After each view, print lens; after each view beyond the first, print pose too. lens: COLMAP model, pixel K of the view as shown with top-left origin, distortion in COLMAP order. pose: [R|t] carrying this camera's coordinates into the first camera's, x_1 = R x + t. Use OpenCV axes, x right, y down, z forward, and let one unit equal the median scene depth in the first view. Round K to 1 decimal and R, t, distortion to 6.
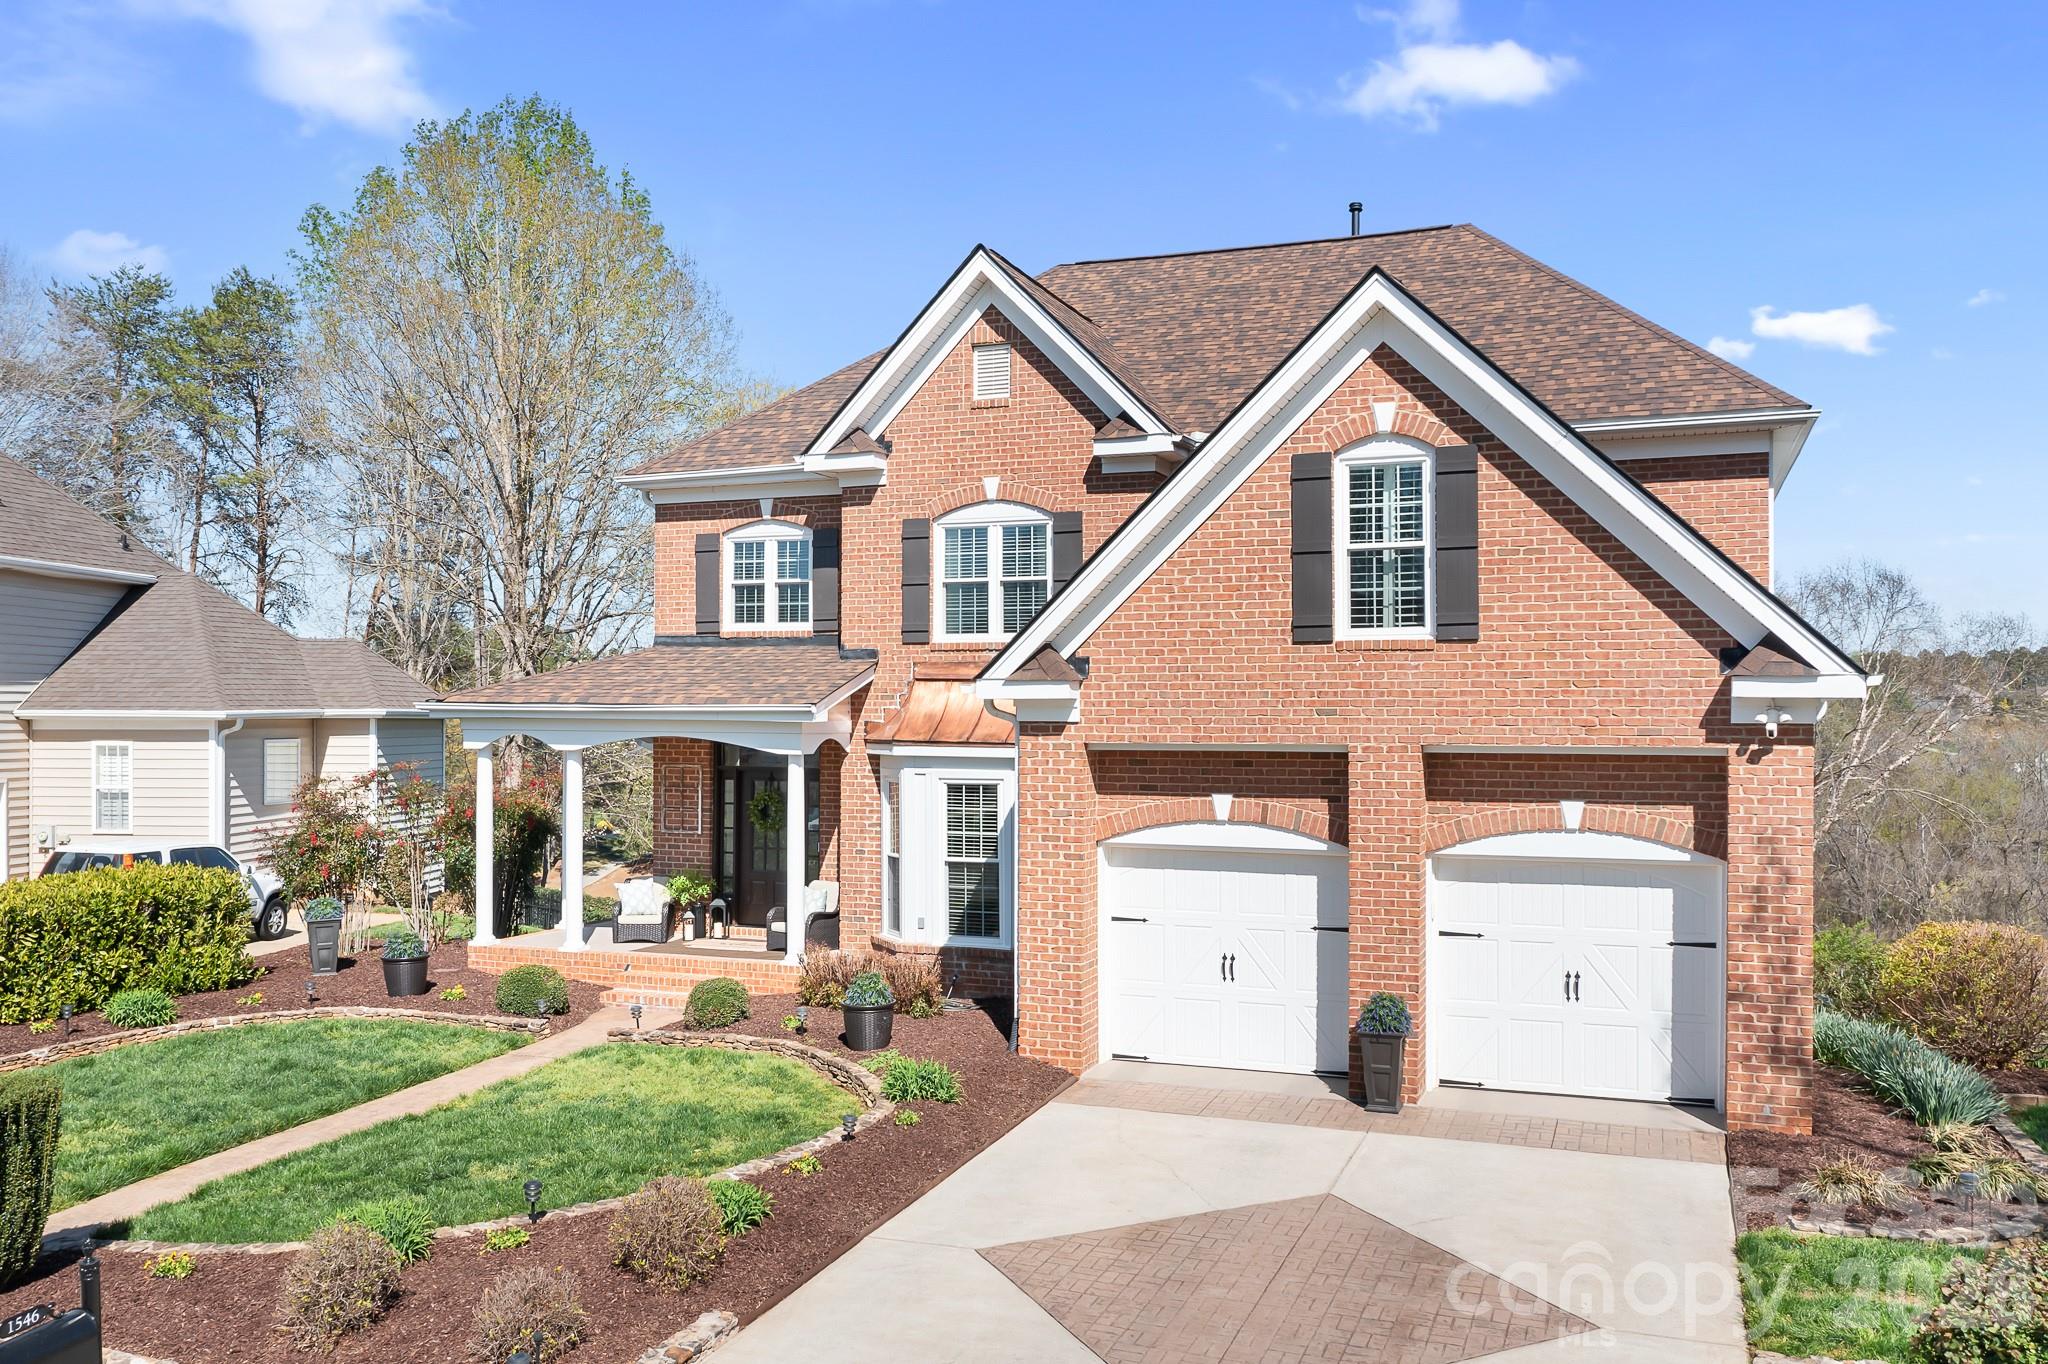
lens RADIAL K [[1642.1, 0, 1019.9], [0, 1642.1, 718.7], [0, 0, 1]] dist [-0.007060, -0.000848]
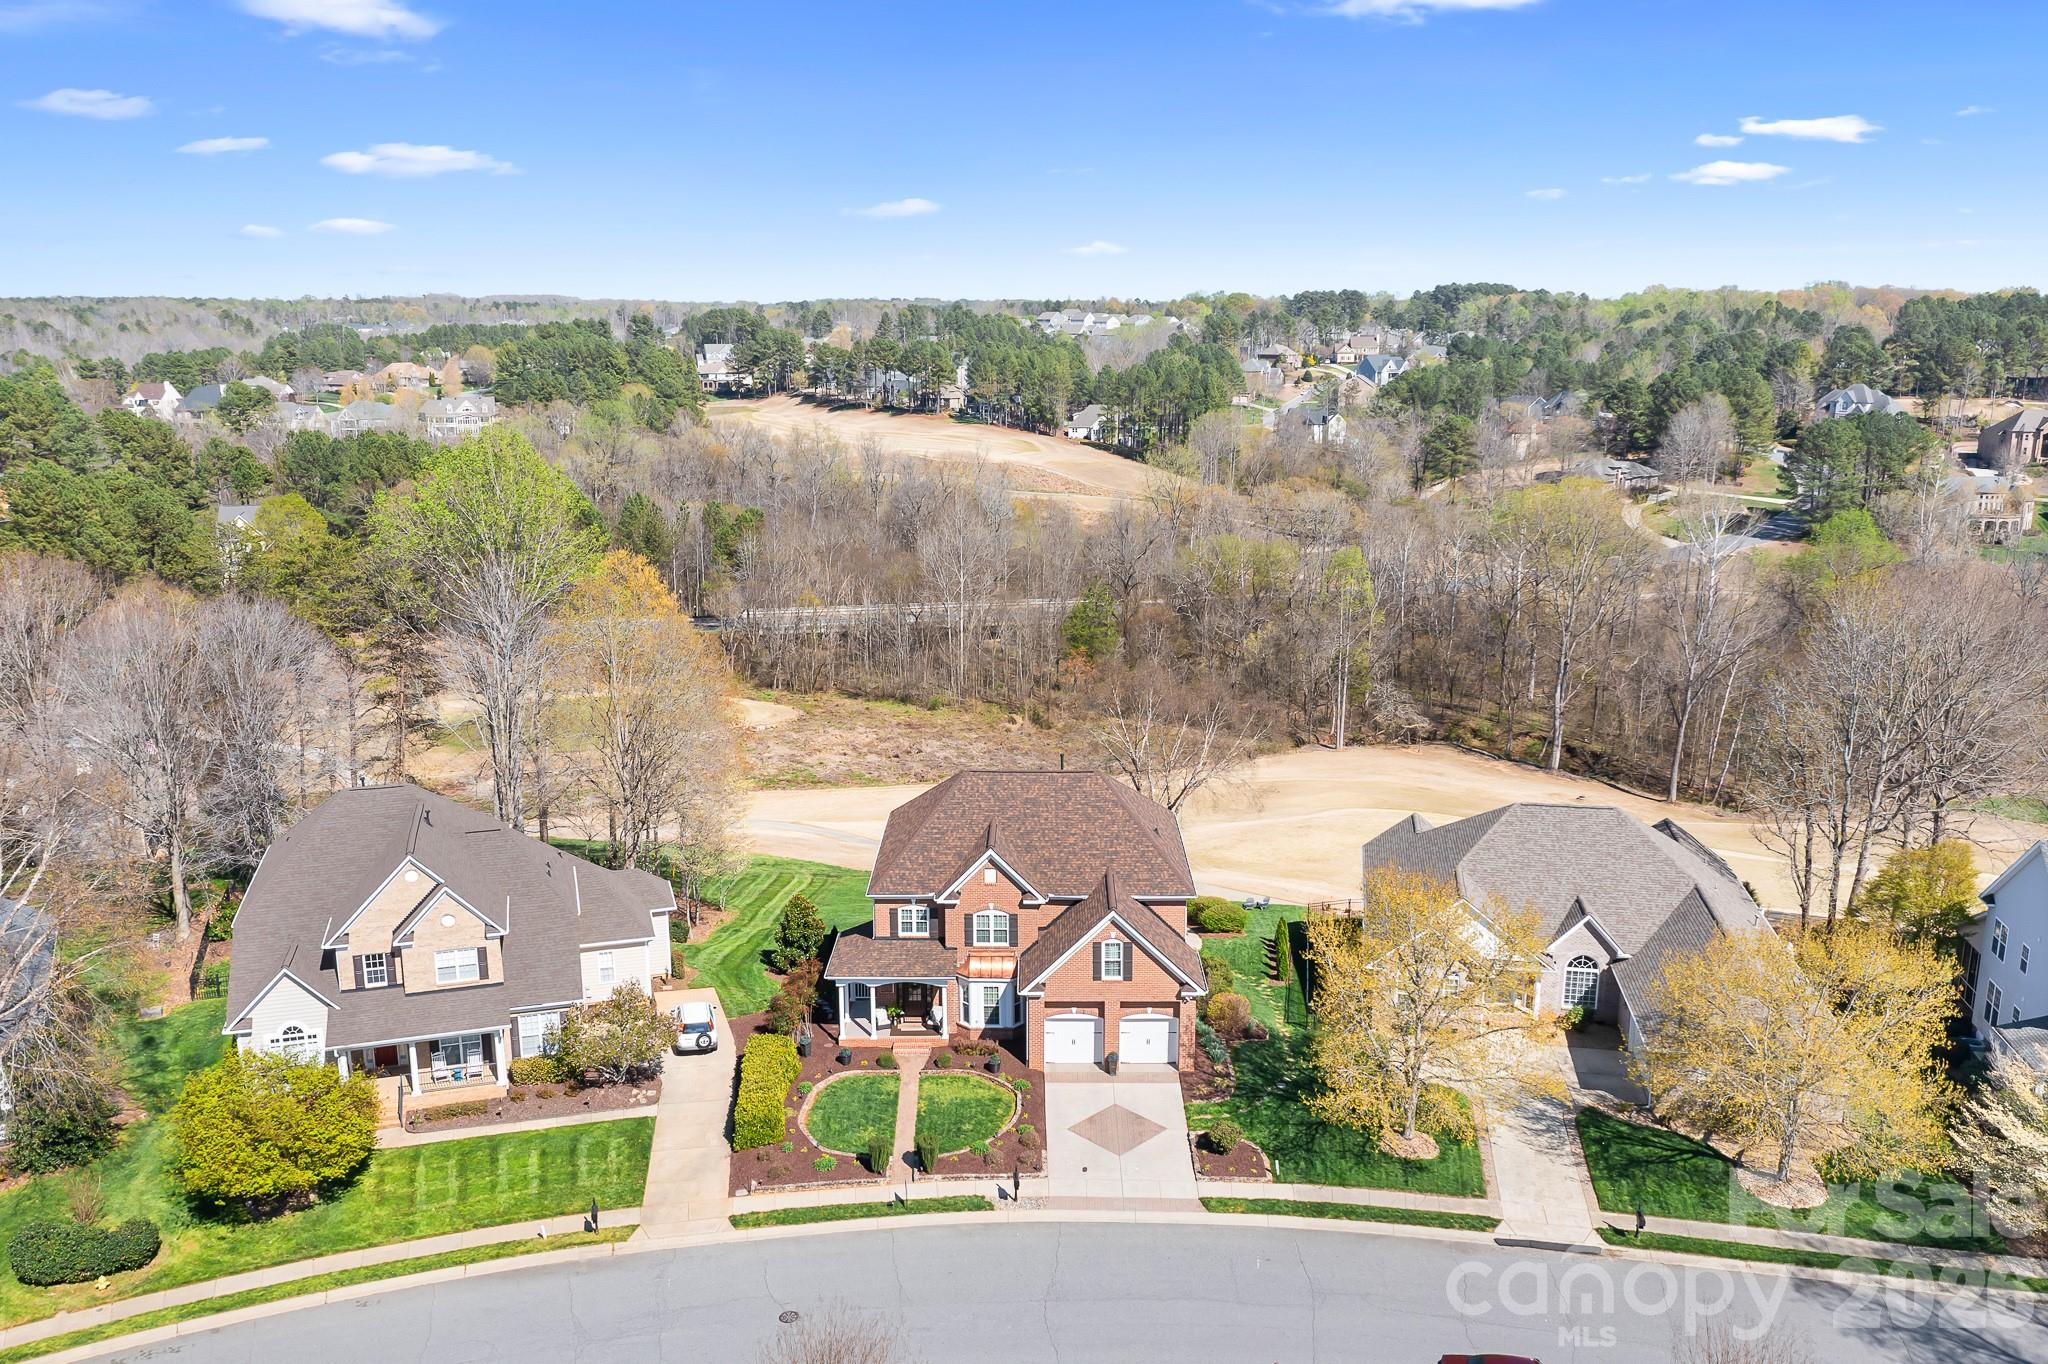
lens RADIAL K [[1643.3, 0, 1024.0], [0, 1643.3, 682.0], [0, 0, 1]] dist [-0.009482, -0.006175]
pose [[0.933782, -0.082203, 0.348272, -1.457395], [0.002753, 0.974878, 0.222720, -1.777477], [-0.357832, -0.207013, 0.910550, -2.768269]]
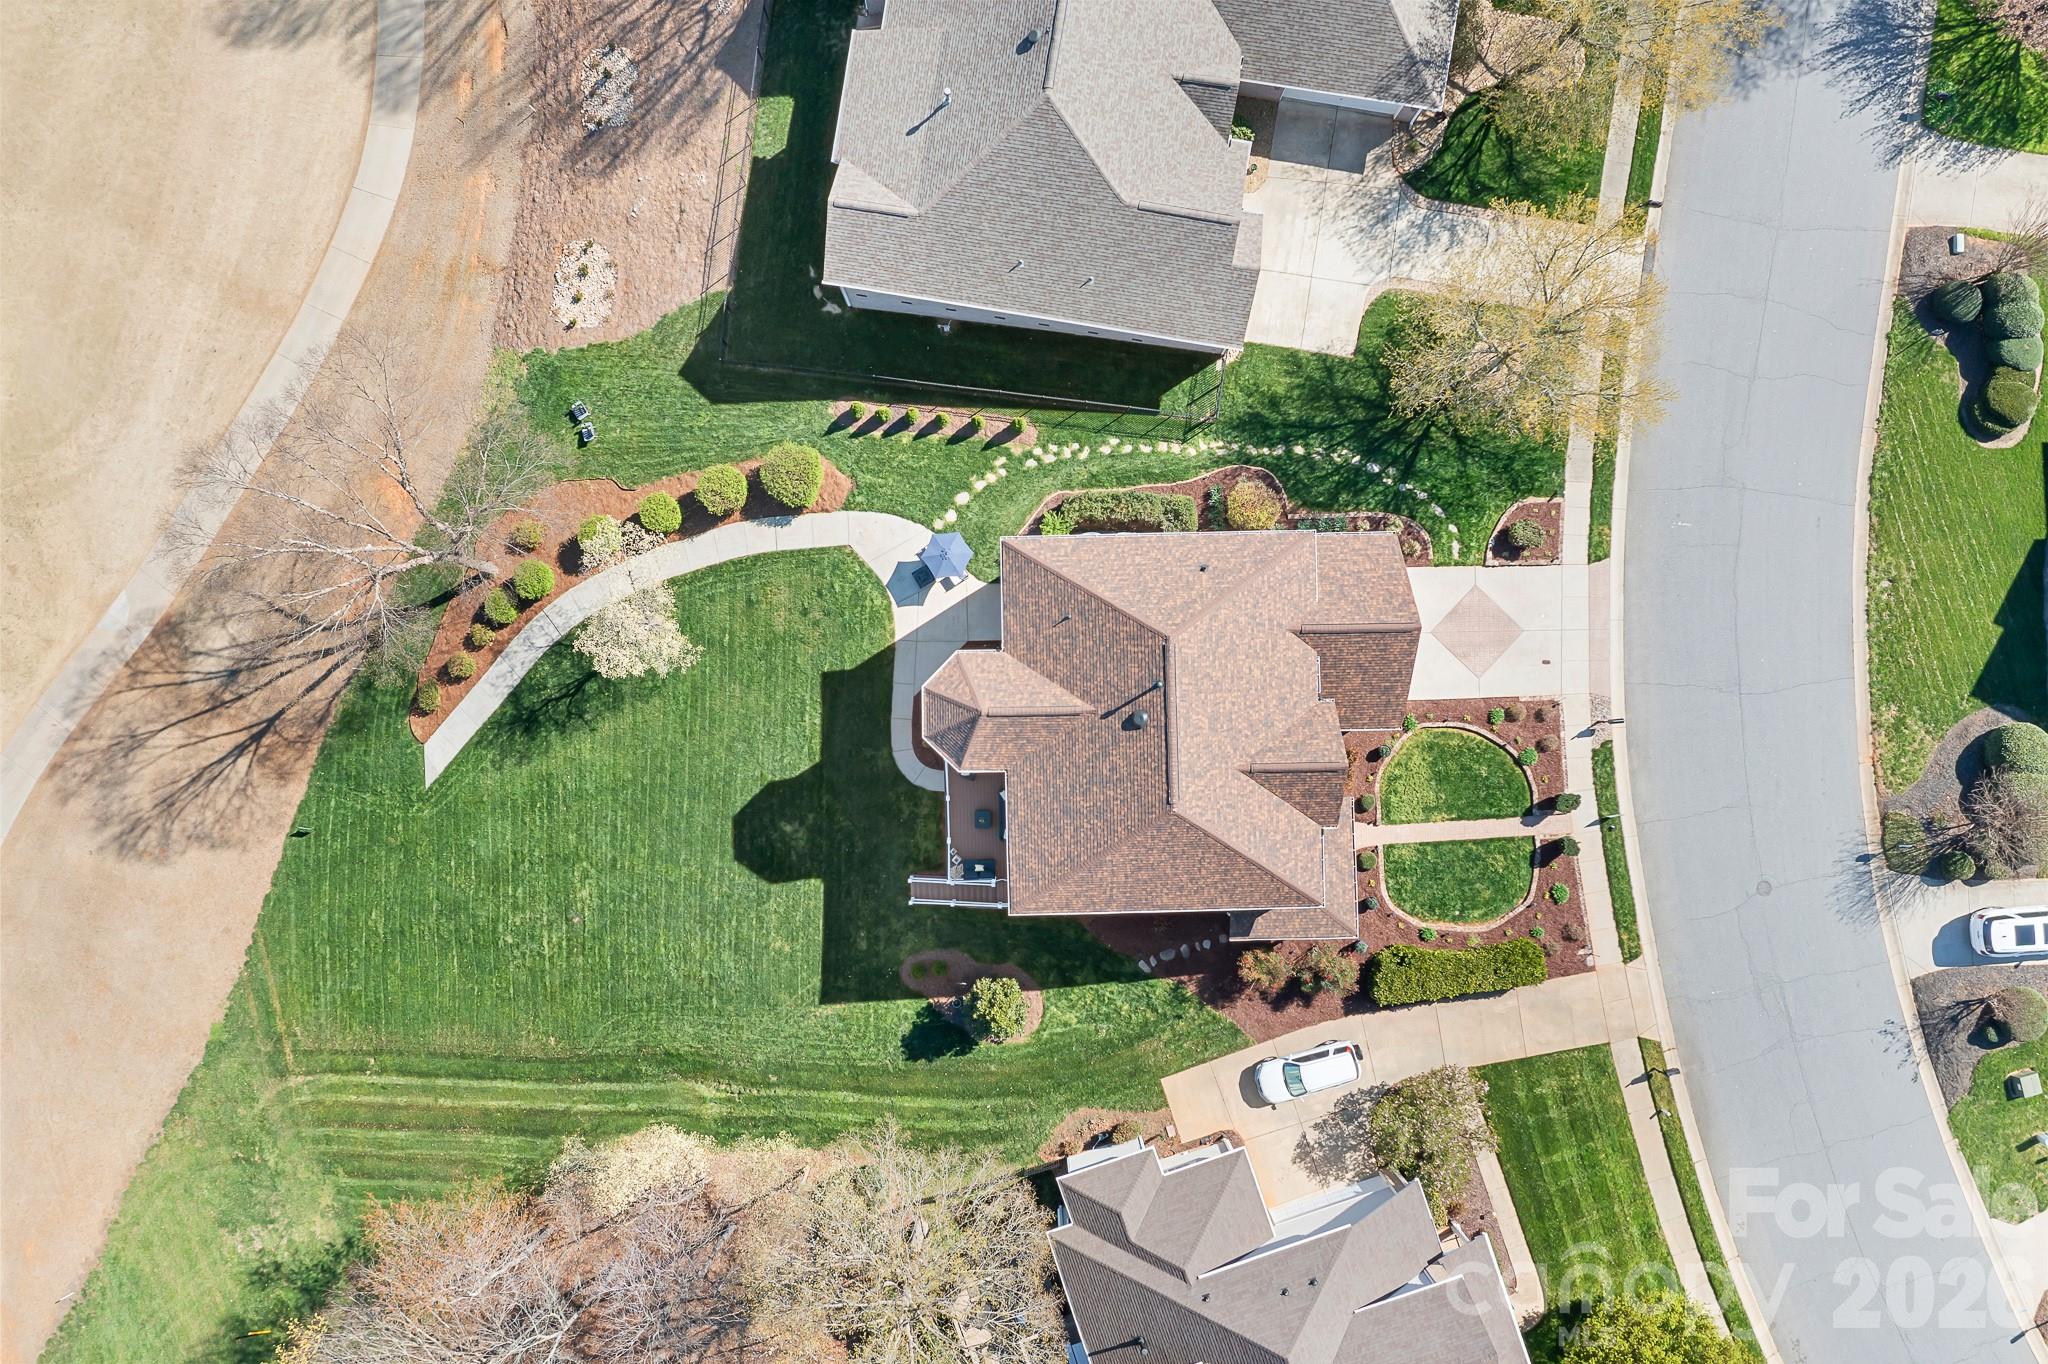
lens RADIAL K [[1643.3, 0, 1024.0], [0, 1643.3, 682.0], [0, 0, 1]] dist [-0.009482, -0.006175]
pose [[-0.382670, -0.923775, 0.014298, 0.420982], [0.004947, 0.013427, 0.999898, -4.249690], [-0.923872, 0.382701, -0.000568, 1.952900]]
